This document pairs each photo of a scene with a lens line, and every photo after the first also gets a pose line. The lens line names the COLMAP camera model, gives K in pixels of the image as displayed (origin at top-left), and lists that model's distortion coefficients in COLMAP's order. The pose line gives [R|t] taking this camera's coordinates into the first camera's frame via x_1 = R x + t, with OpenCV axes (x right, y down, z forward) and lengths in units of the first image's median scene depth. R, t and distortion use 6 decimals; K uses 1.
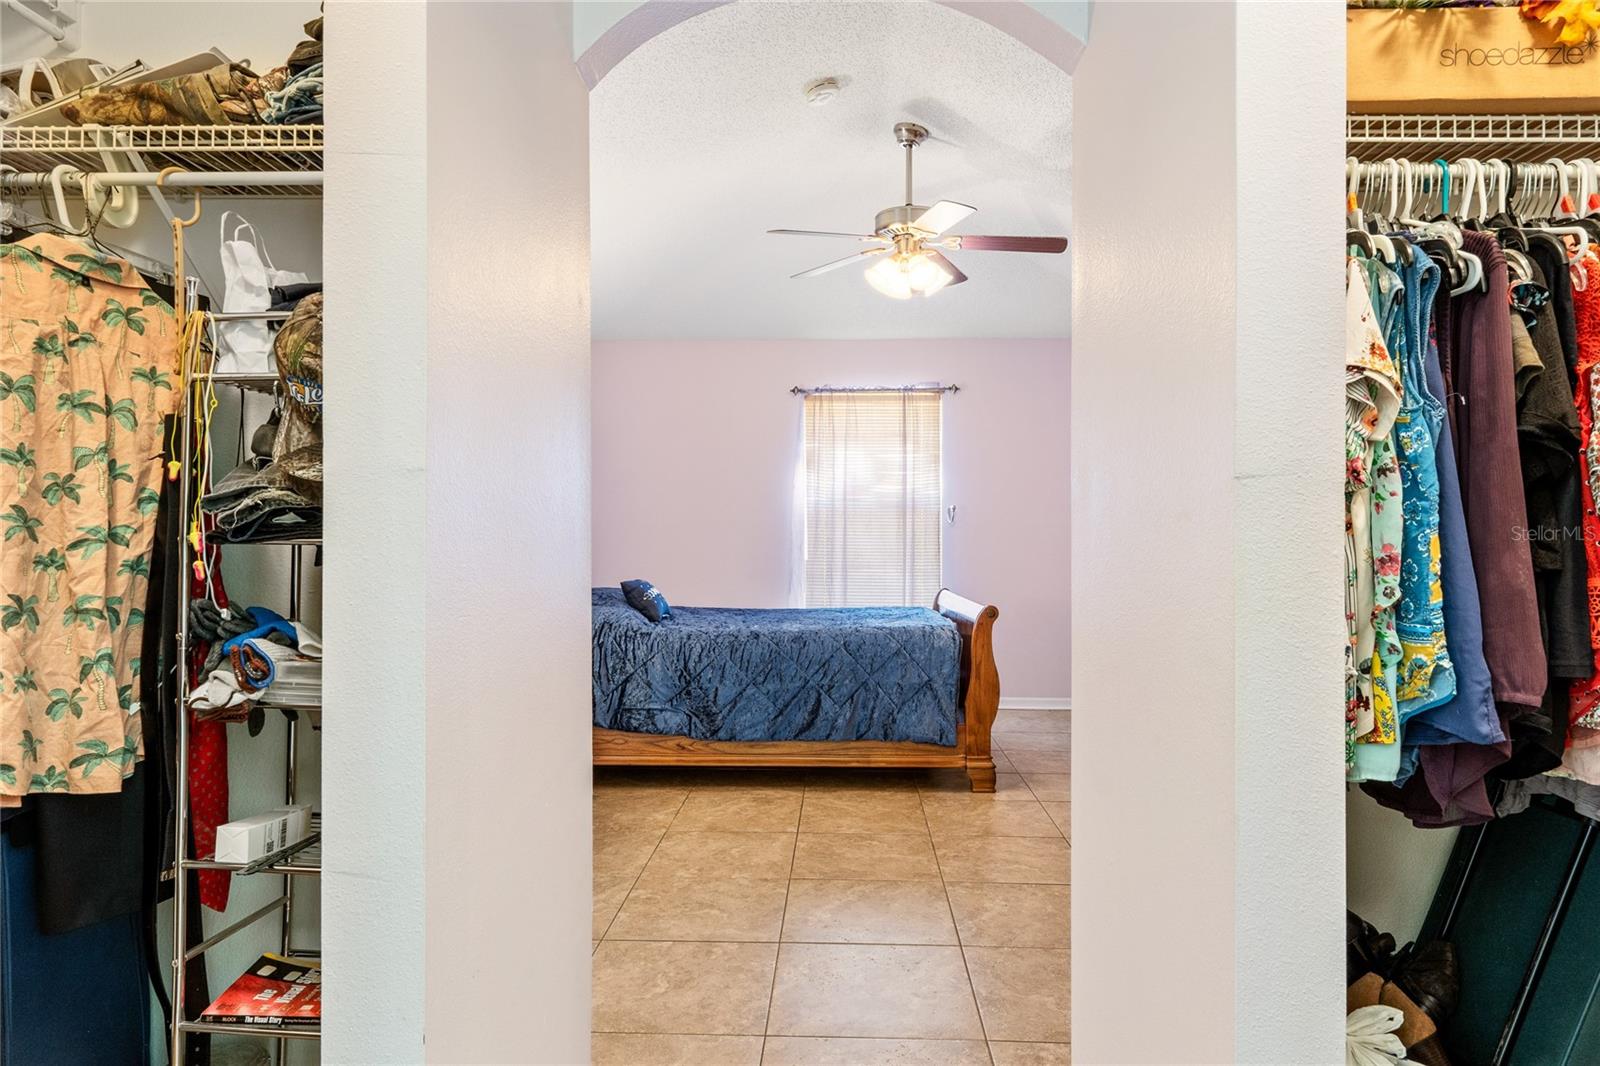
lens RADIAL K [[1001.0, 0, 802.0], [0, 1001.0, 532.7], [0, 0, 1]] dist [0.003920, -0.002308]
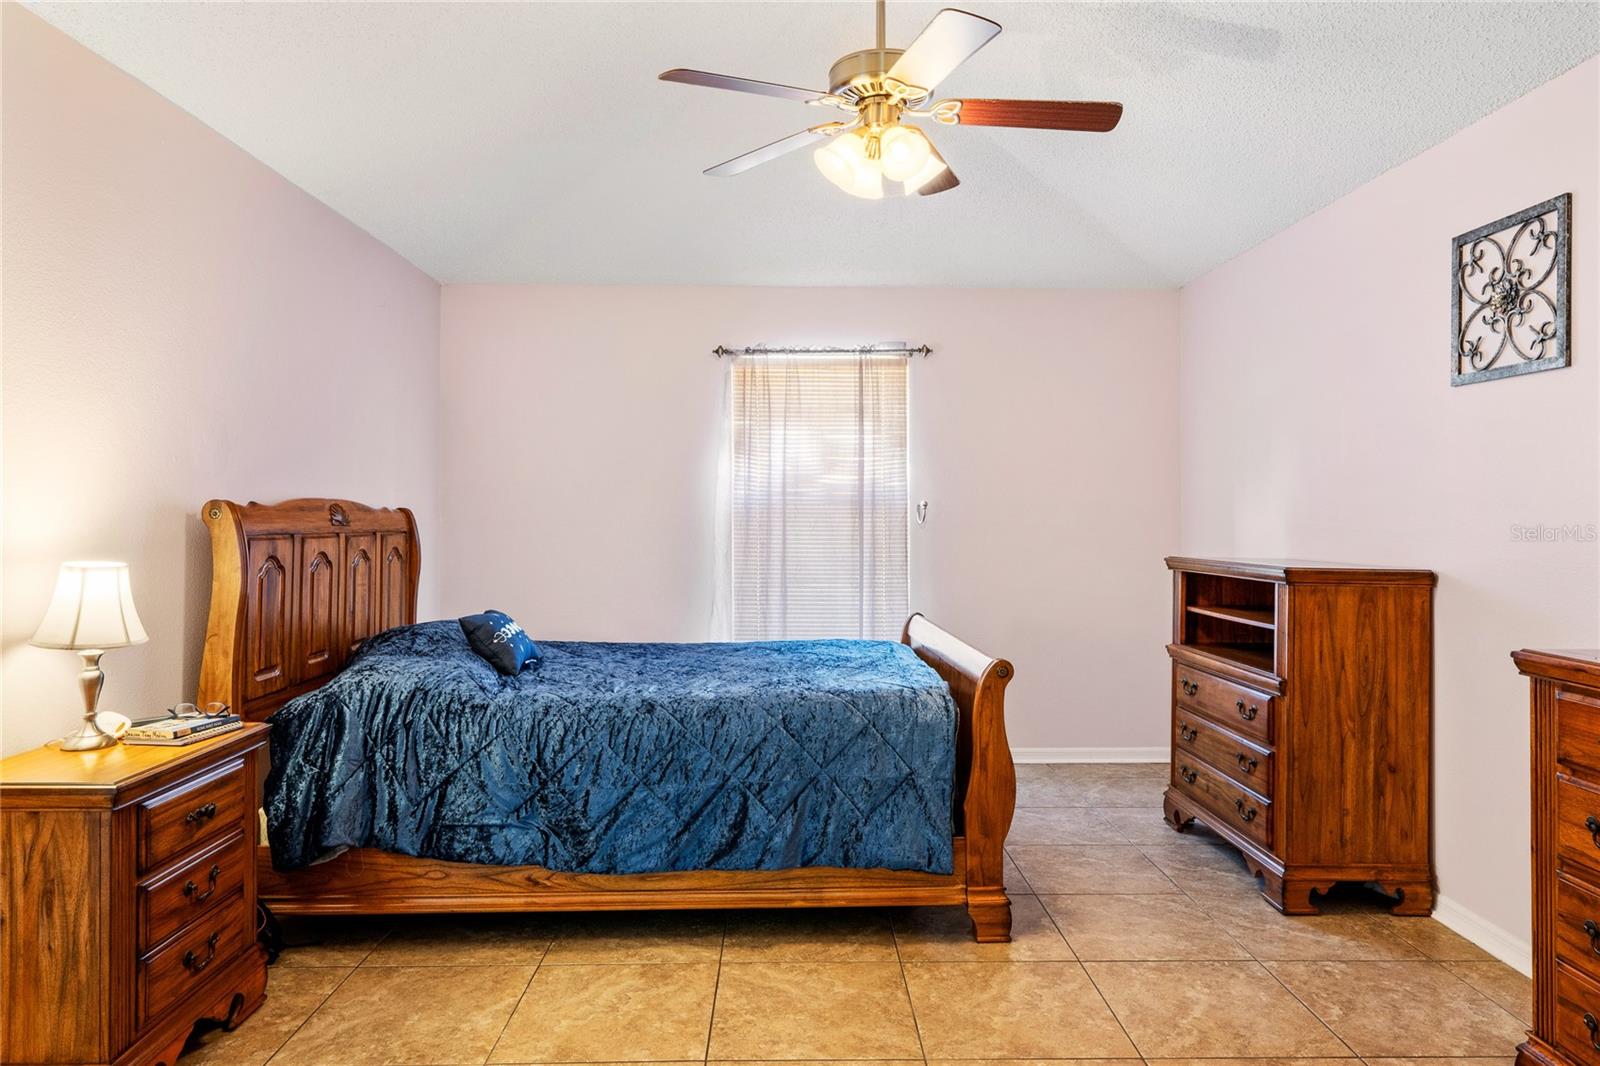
lens RADIAL K [[1001.0, 0, 802.5], [0, 1001.0, 525.5], [0, 0, 1]] dist [0.003920, -0.002308]
pose [[0.998167, -0.002061, 0.060478, 0.015199], [0.001486, 0.999953, 0.009539, -0.023525], [-0.060495, -0.009431, 0.998124, 0.342665]]
